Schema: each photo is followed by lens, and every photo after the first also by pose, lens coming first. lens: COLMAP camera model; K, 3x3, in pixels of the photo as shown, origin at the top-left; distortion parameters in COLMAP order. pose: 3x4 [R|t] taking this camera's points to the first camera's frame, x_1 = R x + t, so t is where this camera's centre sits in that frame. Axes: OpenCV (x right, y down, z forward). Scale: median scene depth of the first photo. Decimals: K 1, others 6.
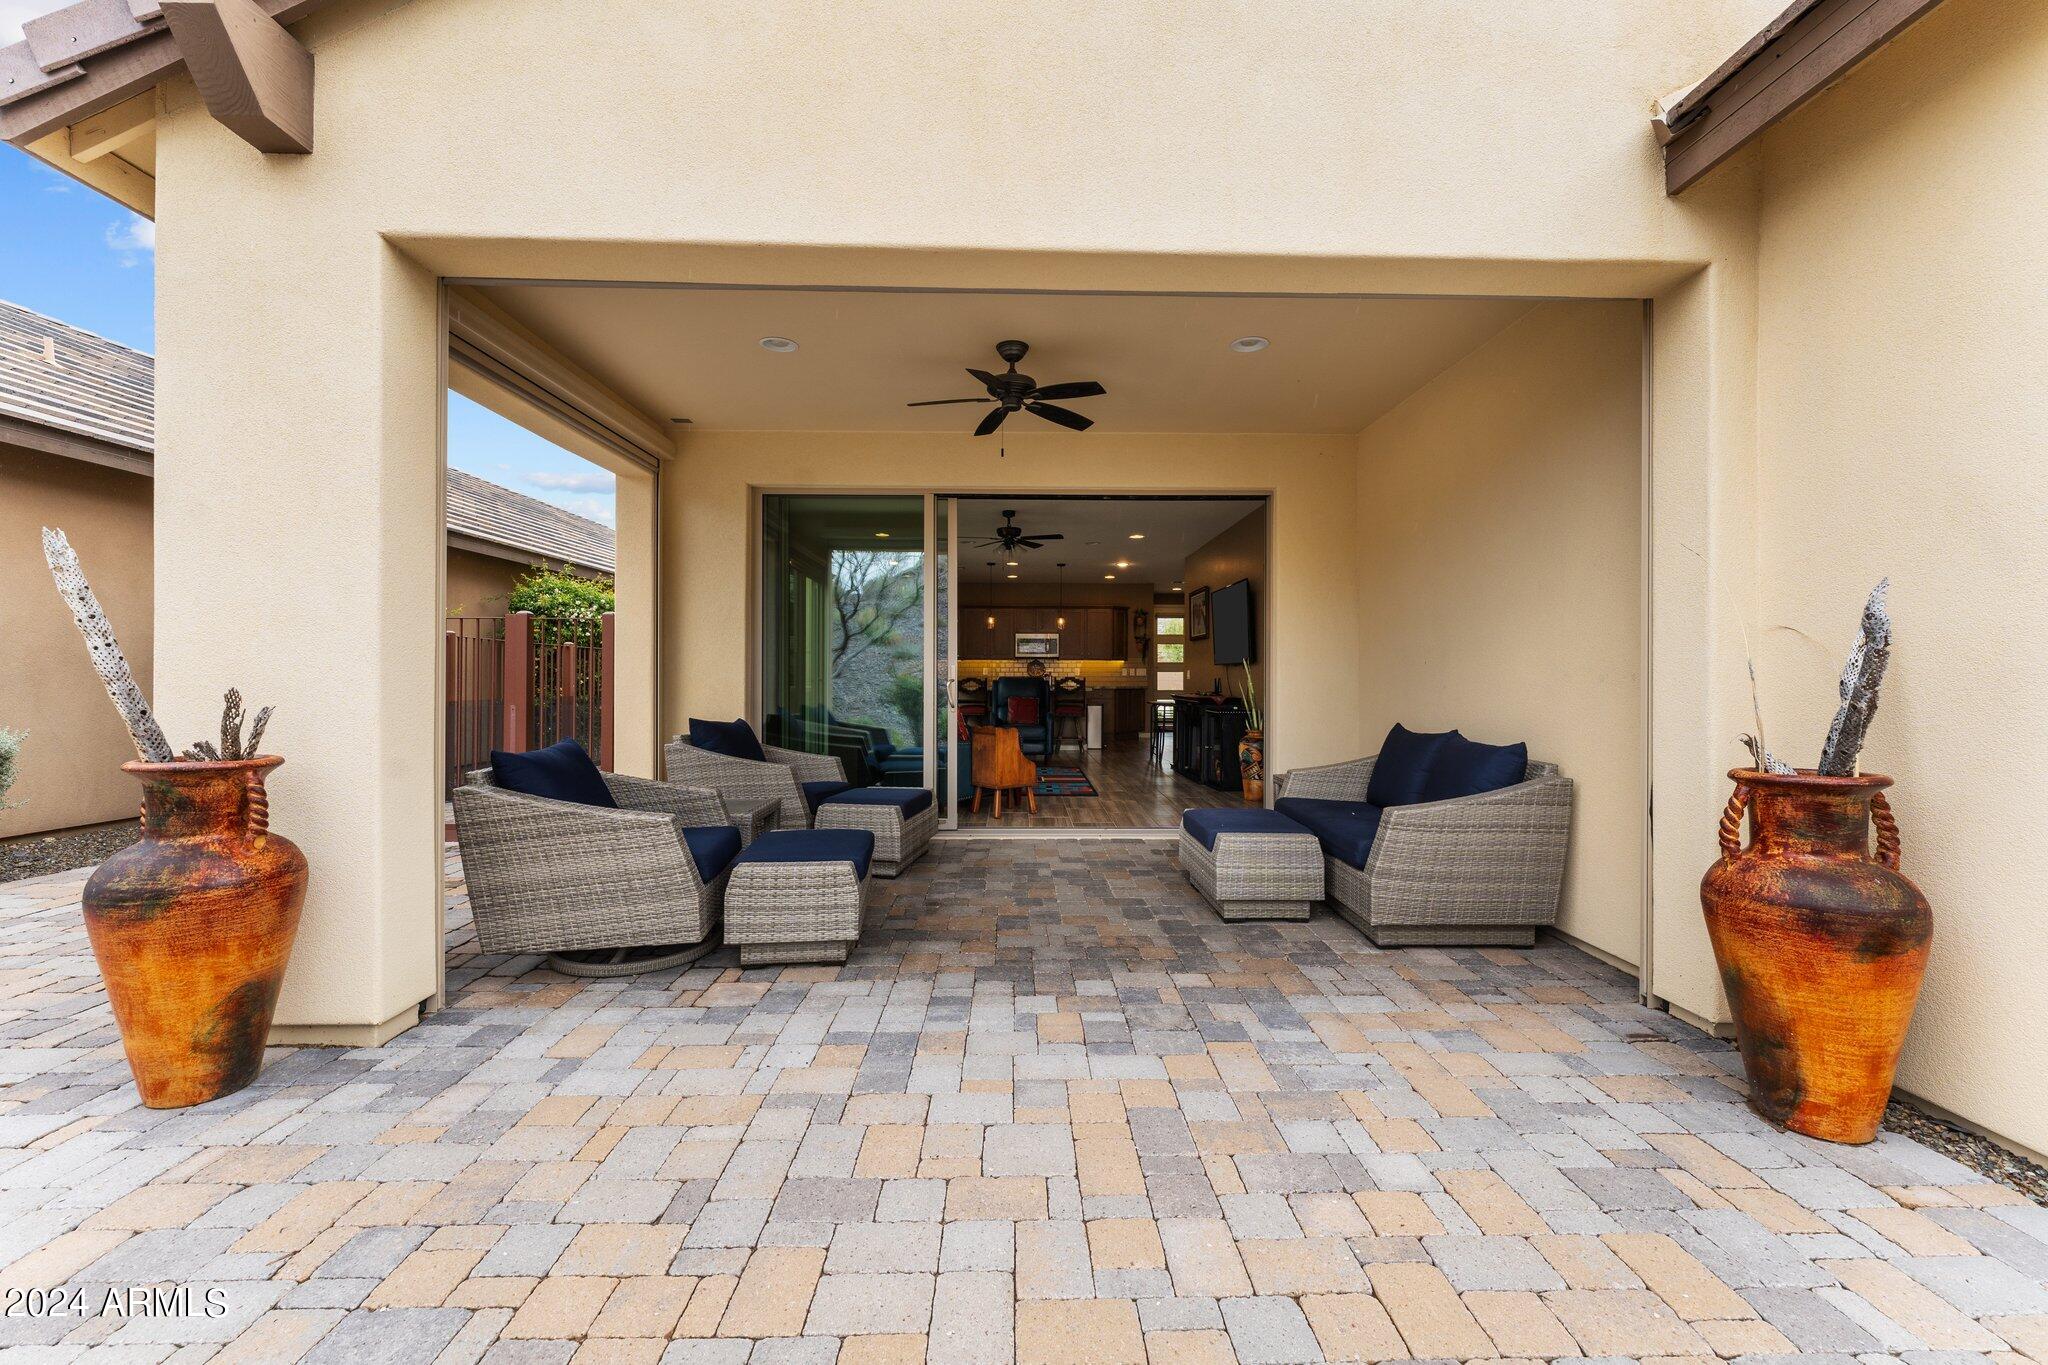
lens RADIAL K [[820.4, 0, 1029.2], [0, 820.4, 670.4], [0, 0, 1]] dist [-0.000201, 0.000103]
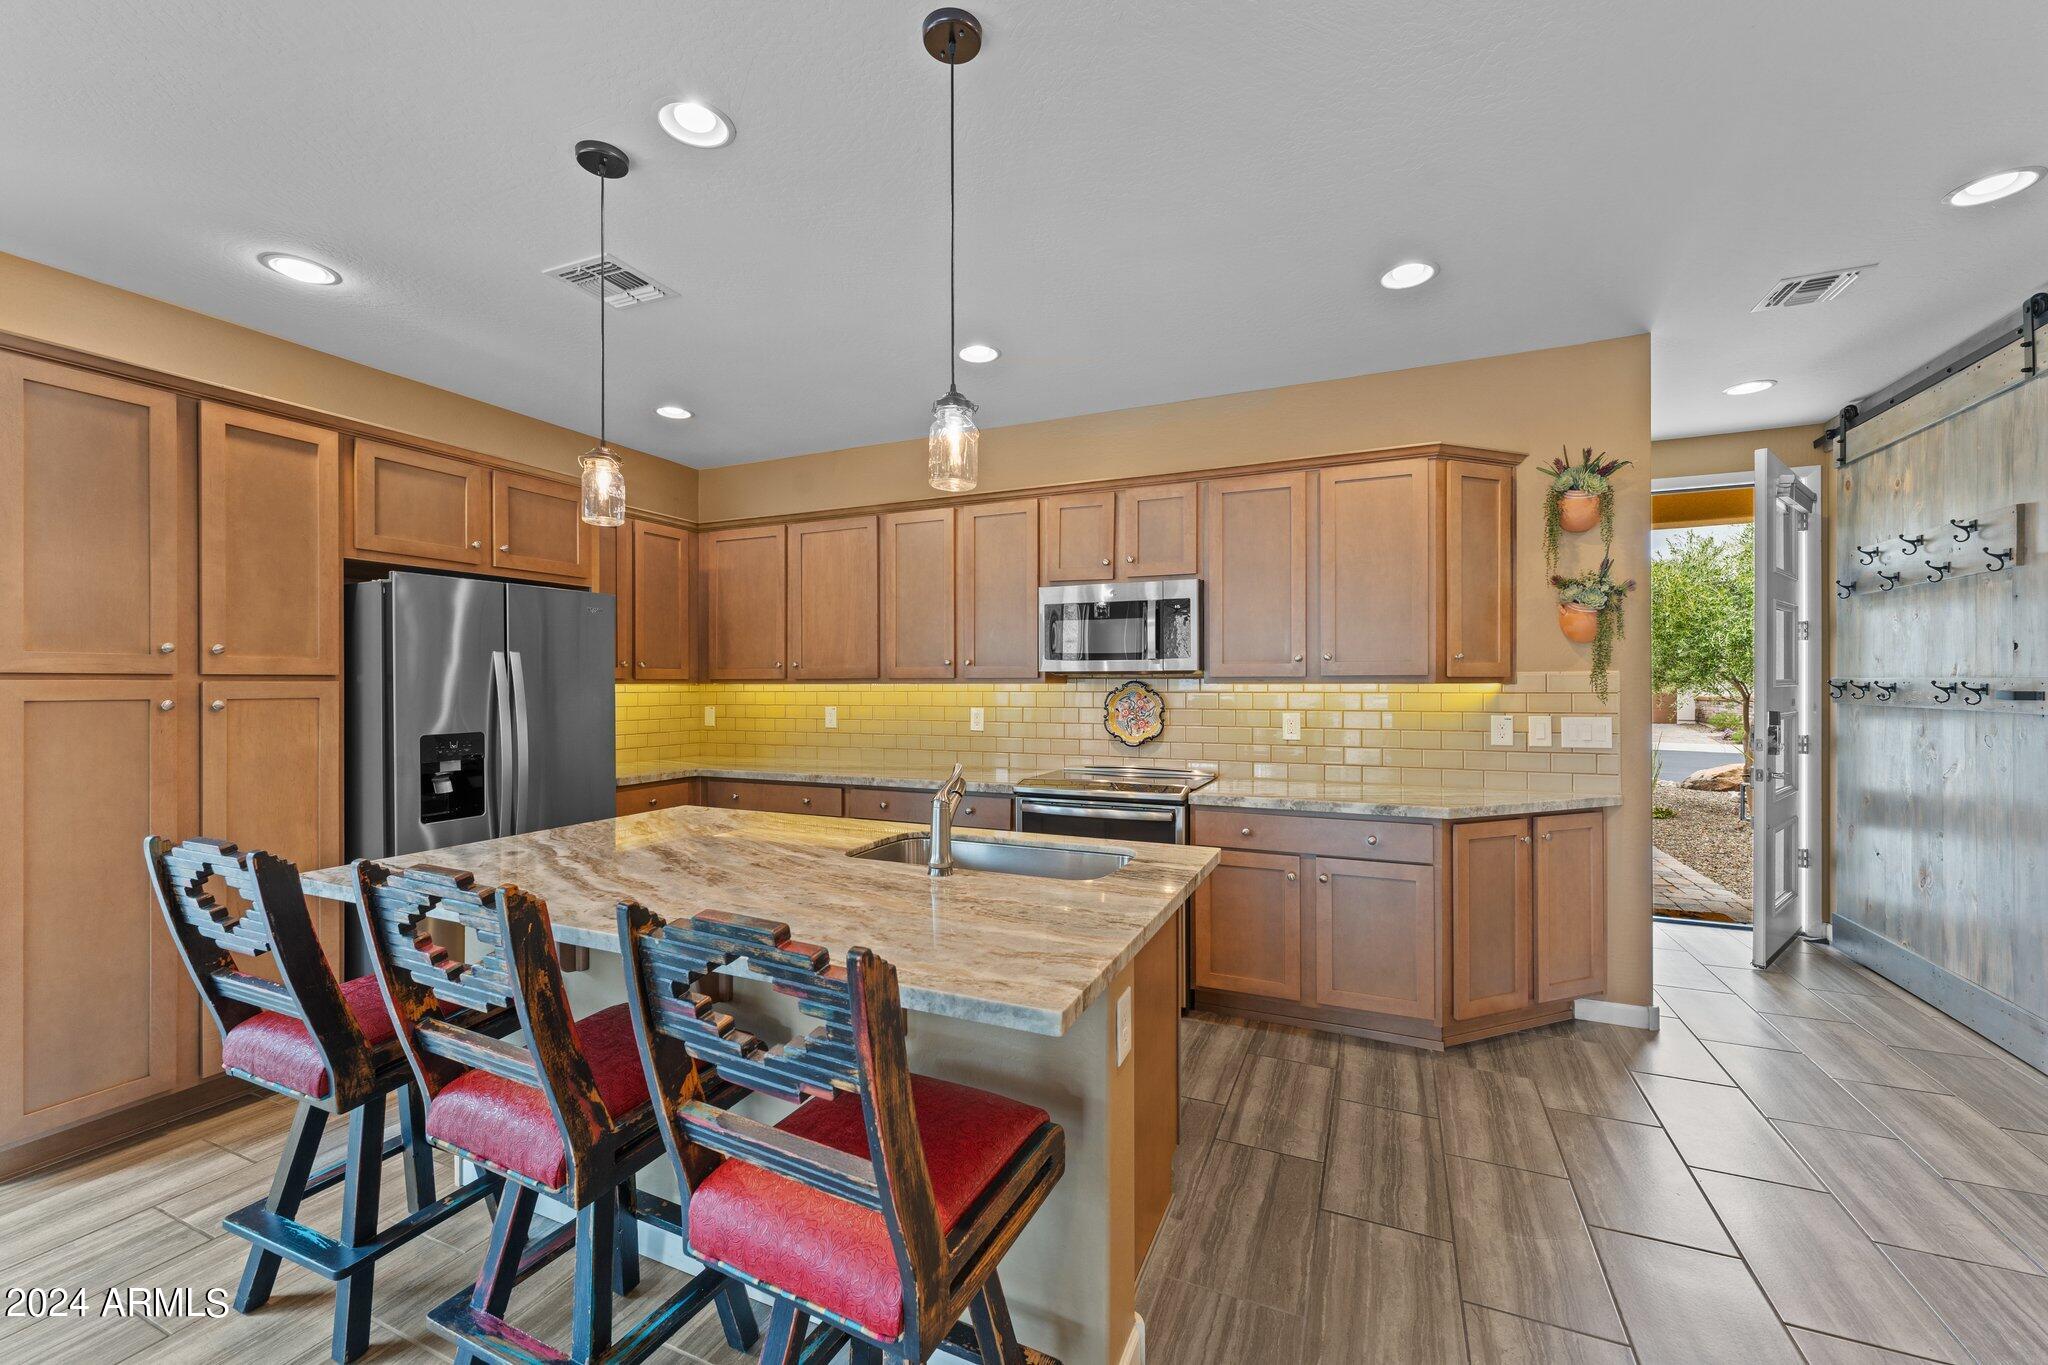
lens RADIAL K [[820.4, 0, 1023.4], [0, 820.4, 682.3], [0, 0, 1]] dist [-0.000201, 0.000103]
pose [[0.904649, -0.001535, -0.426154, 0.229855], [0.002866, 0.999993, 0.002482, -0.030824], [0.426147, -0.003467, 0.904647, 1.815007]]
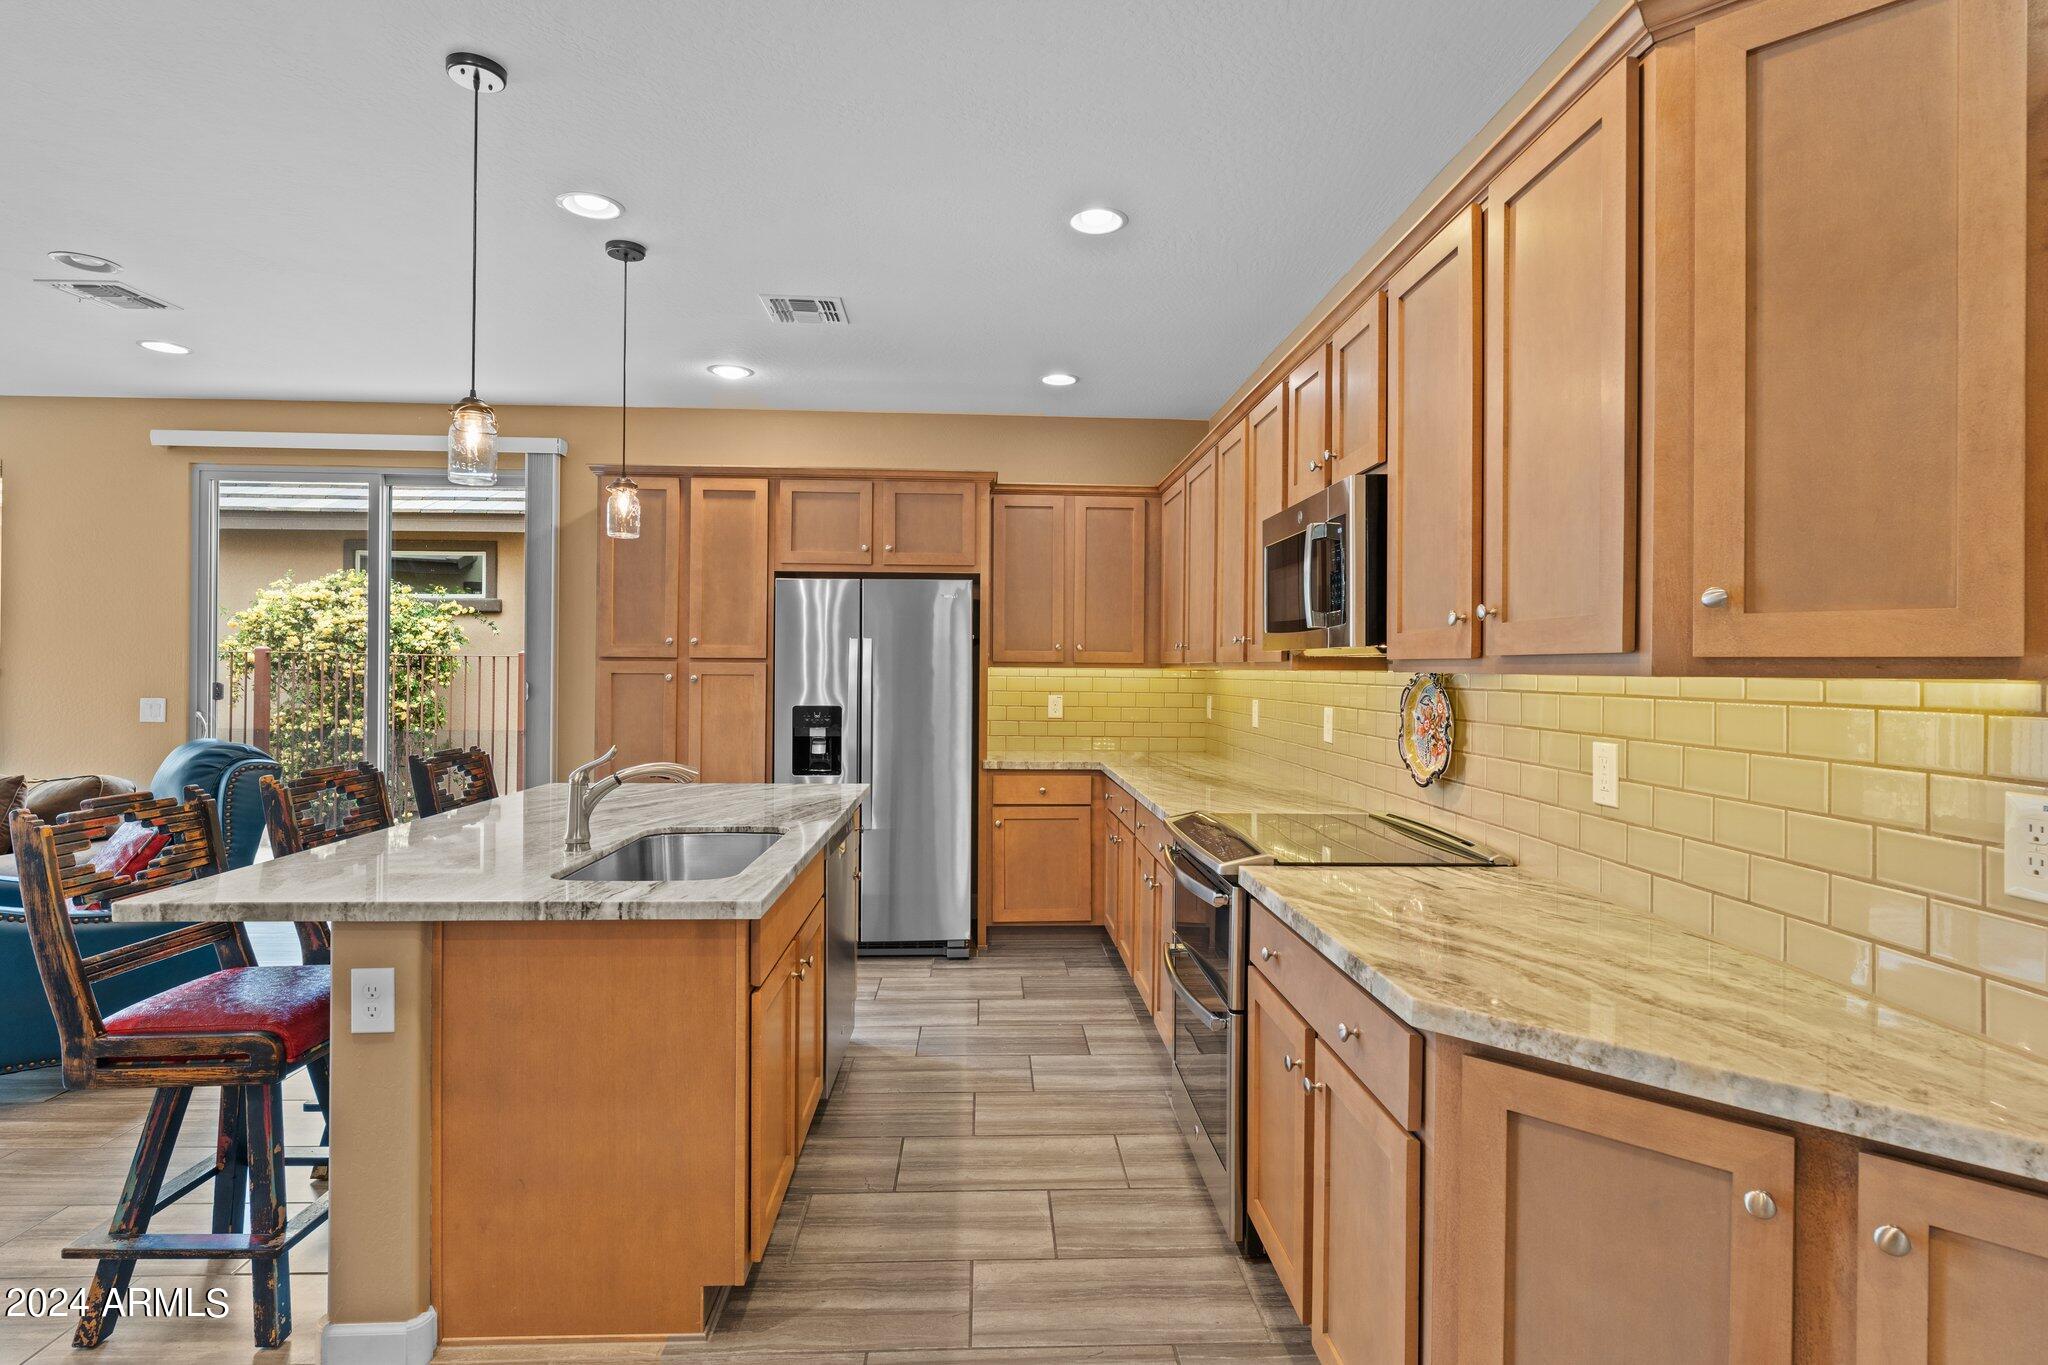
lens RADIAL K [[1029.1, 0, 1024.1], [0, 1029.1, 669.6], [0, 0, 1]] dist [0.003105, 0.000039]
pose [[0.017094, 0.002473, -0.999851, 0.484113], [-0.004380, 0.999988, 0.002398, -0.028950], [0.999844, 0.004339, 0.017105, 2.274427]]
